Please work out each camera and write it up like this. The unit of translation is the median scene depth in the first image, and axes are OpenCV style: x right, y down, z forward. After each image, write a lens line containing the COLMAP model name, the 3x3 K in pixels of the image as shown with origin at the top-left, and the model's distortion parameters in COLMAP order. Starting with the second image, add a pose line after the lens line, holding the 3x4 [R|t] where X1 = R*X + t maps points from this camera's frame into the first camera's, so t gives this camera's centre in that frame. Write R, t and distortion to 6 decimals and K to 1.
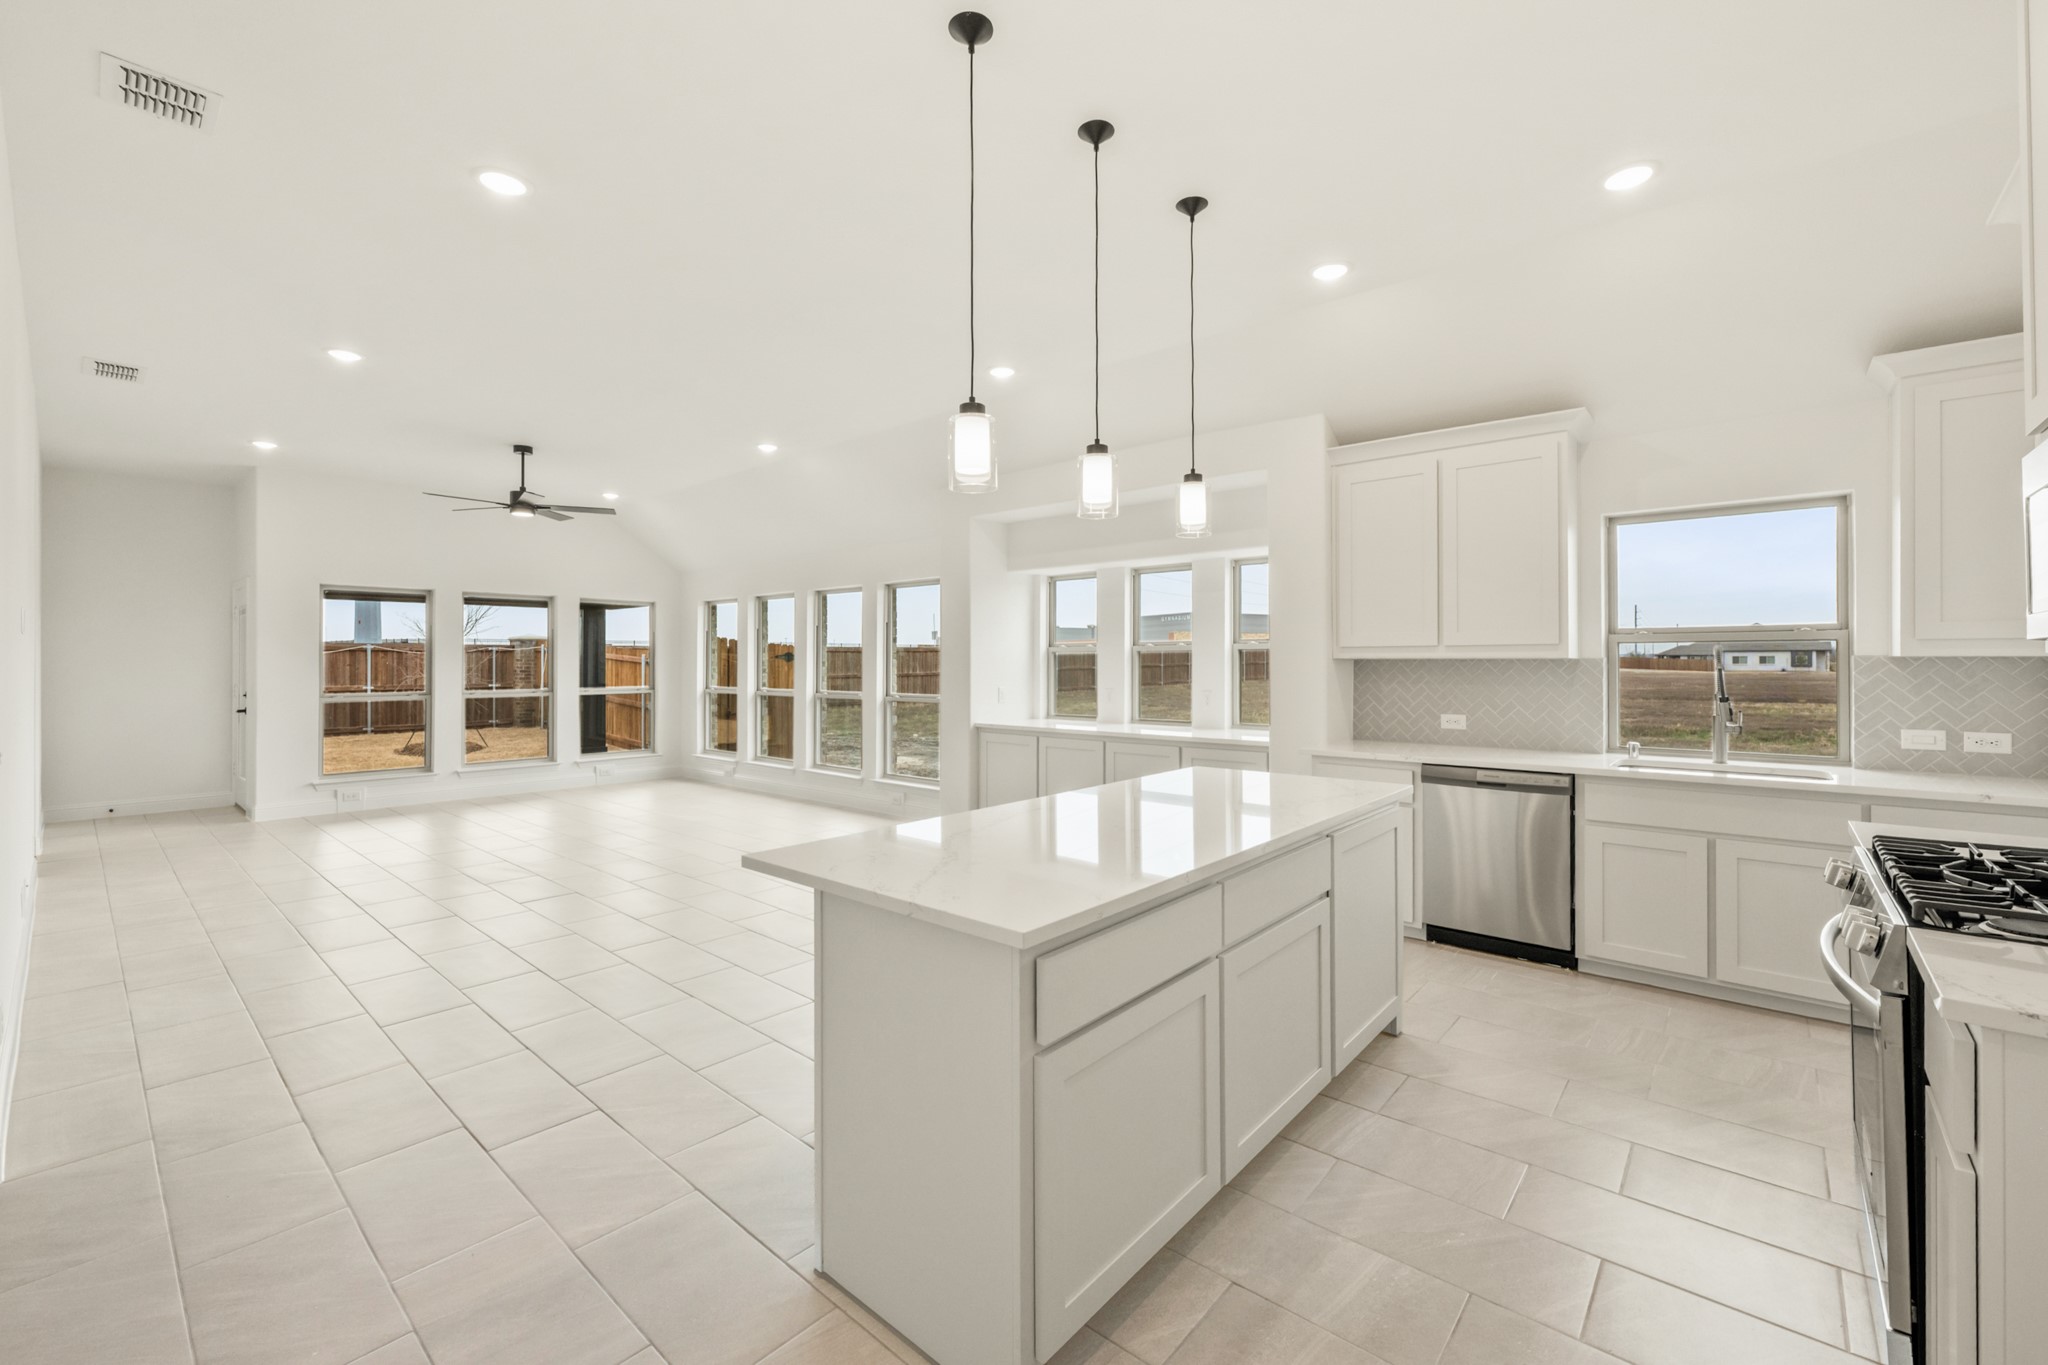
lens RADIAL K [[838.1, 0, 1012.7], [0, 838.1, 660.6], [0, 0, 1]] dist [-0.000563, 0.000221]
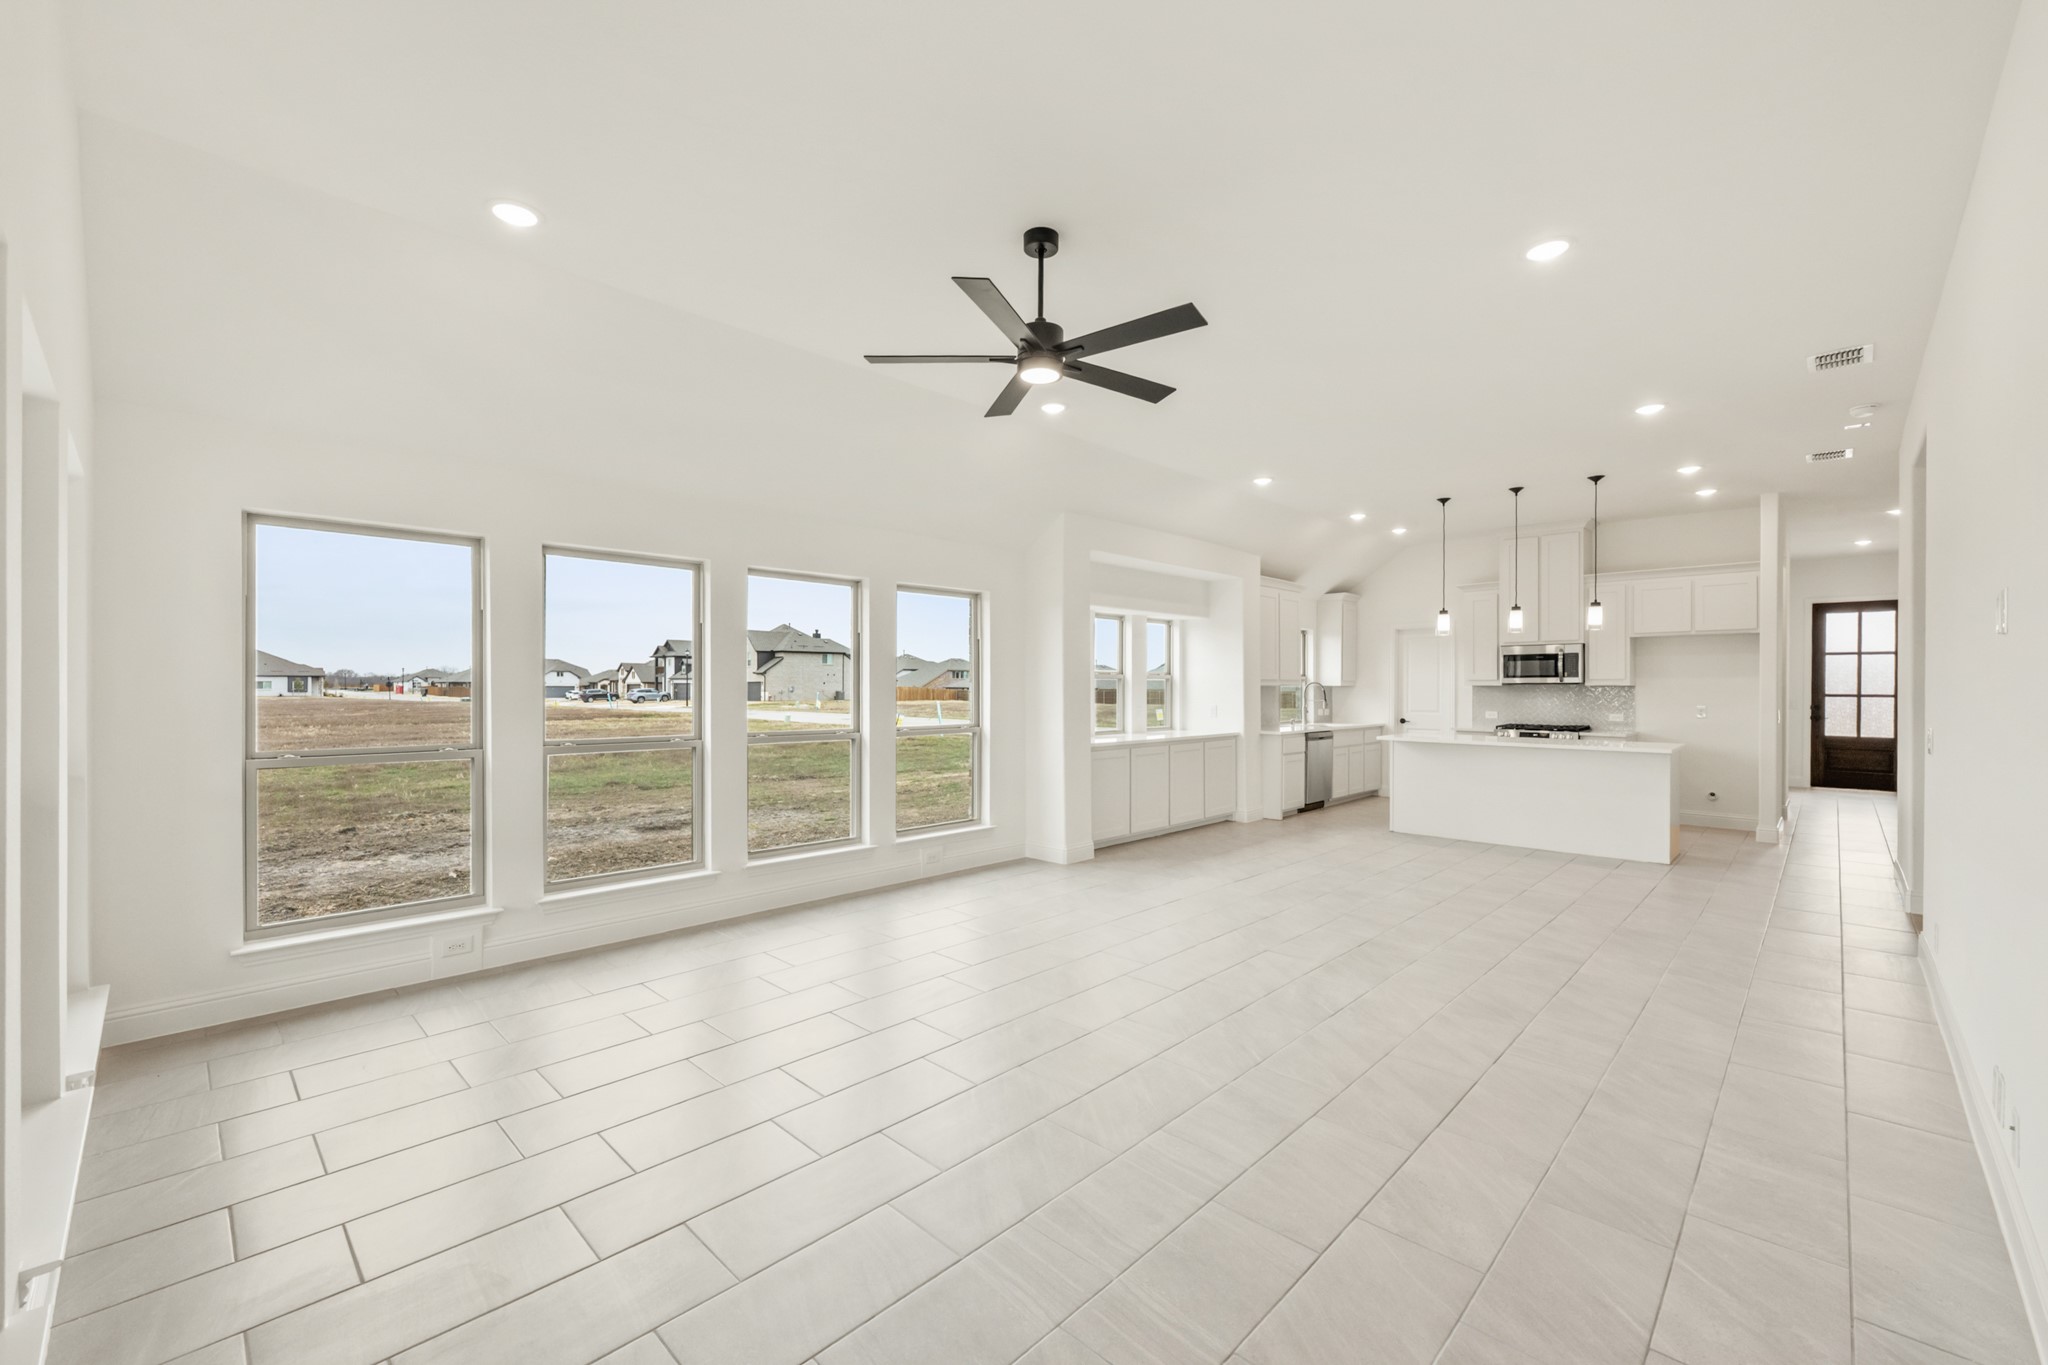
lens RADIAL K [[838.1, 0, 1021.3], [0, 838.1, 686.3], [0, 0, 1]] dist [-0.000563, 0.000221]
pose [[0.052597, 0.001284, 0.998615, -0.707452], [-0.002097, 0.999997, -0.001176, 0.001650], [-0.998614, -0.002032, 0.052599, 0.654824]]
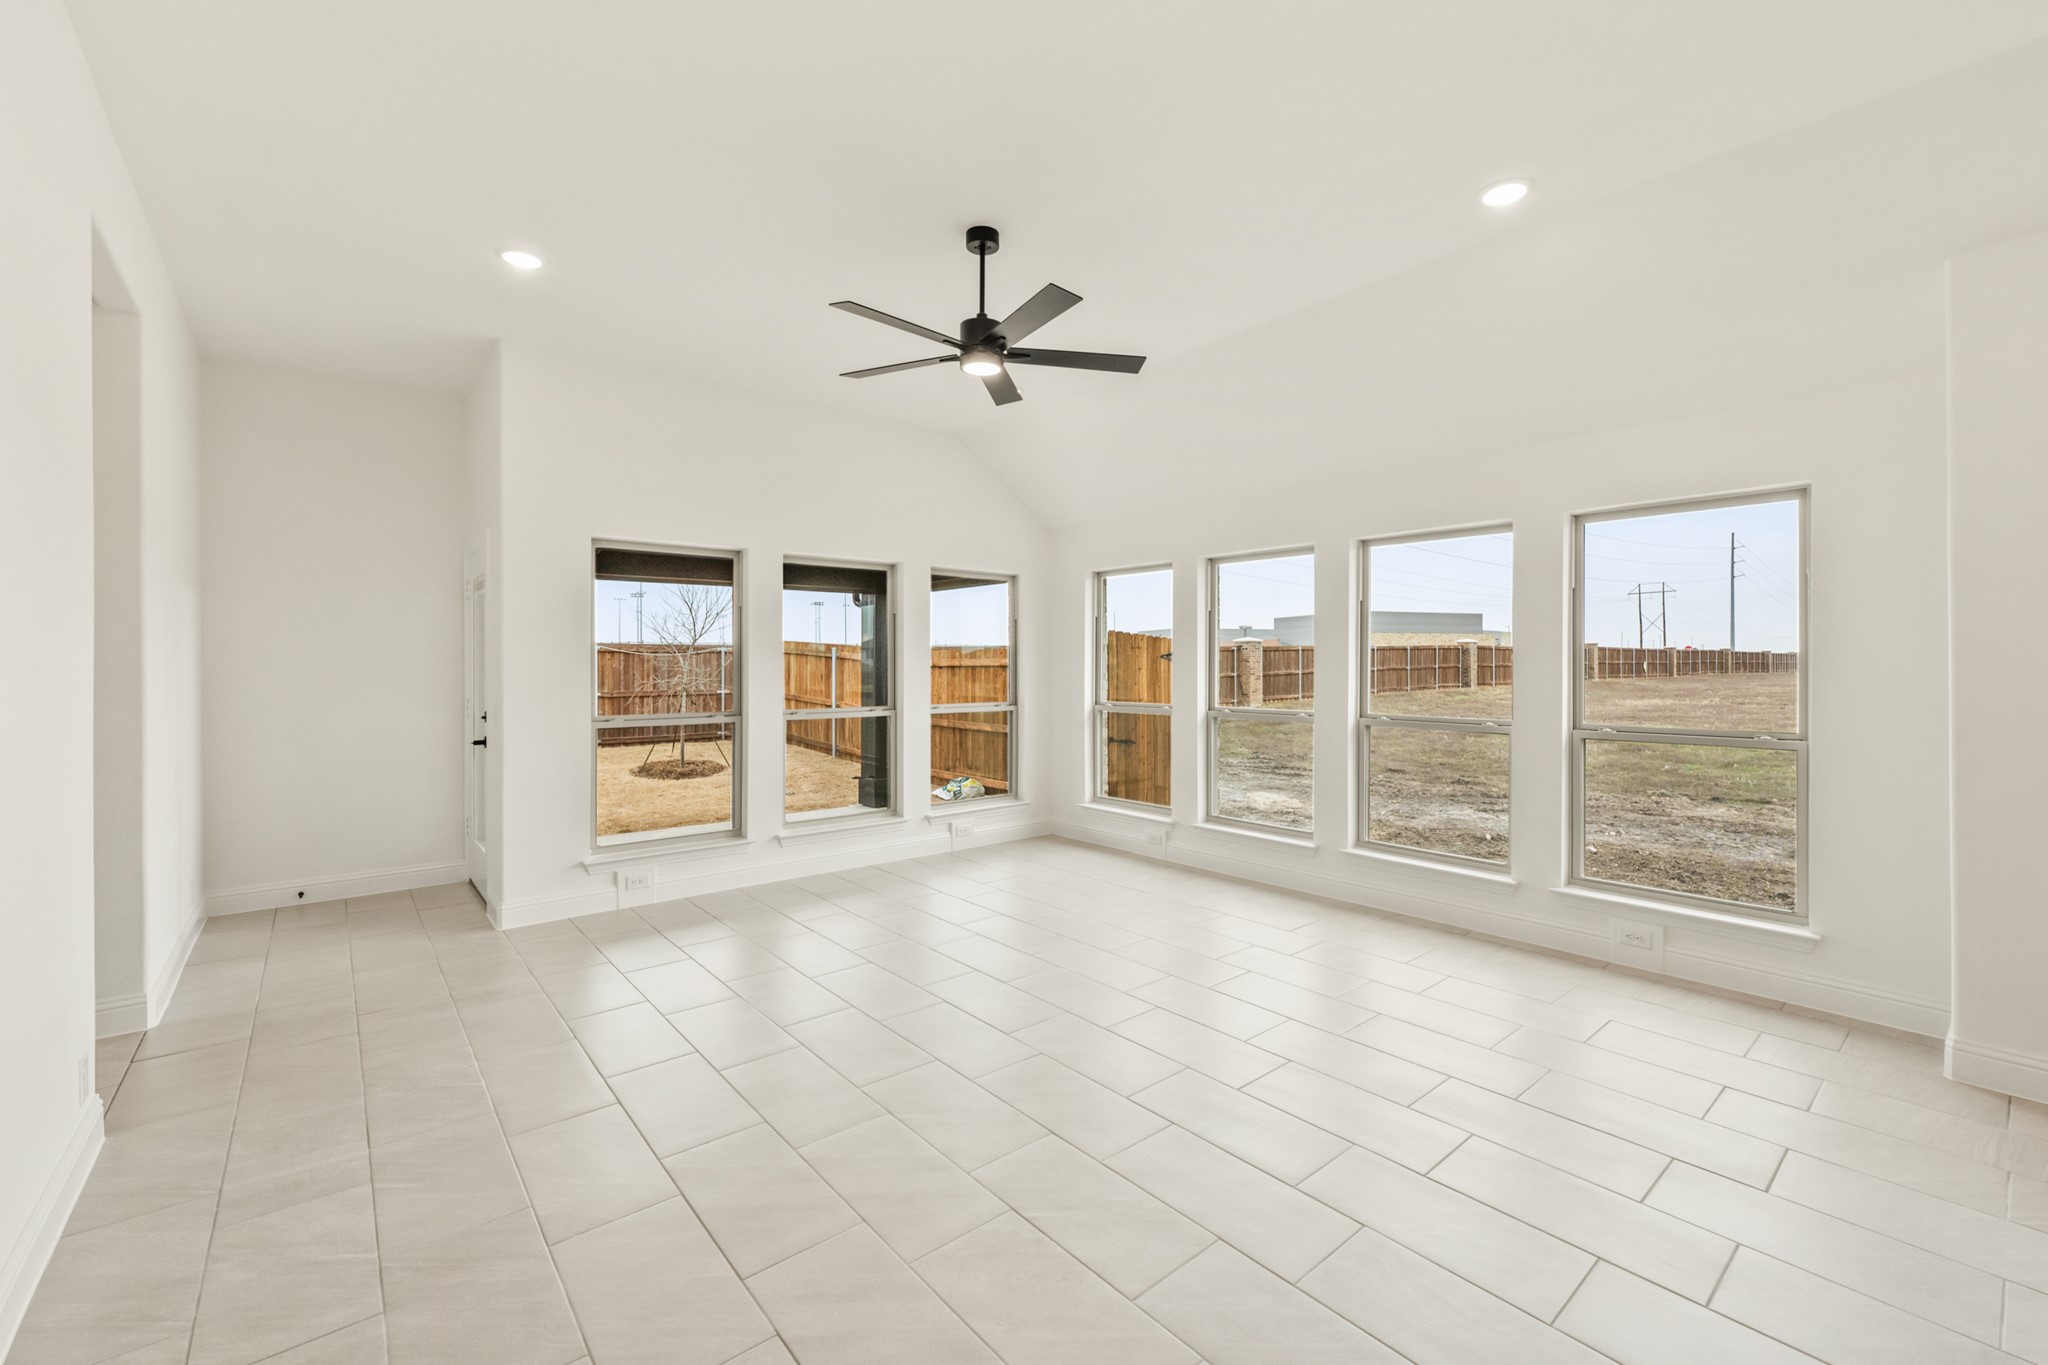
lens RADIAL K [[838.1, 0, 1018.2], [0, 838.1, 674.1], [0, 0, 1]] dist [-0.000563, 0.000221]
pose [[0.987904, 0.000660, -0.155068, -0.324466], [0.001377, 0.999914, 0.013027, 0.000484], [0.155064, -0.013083, 0.987818, 0.338846]]
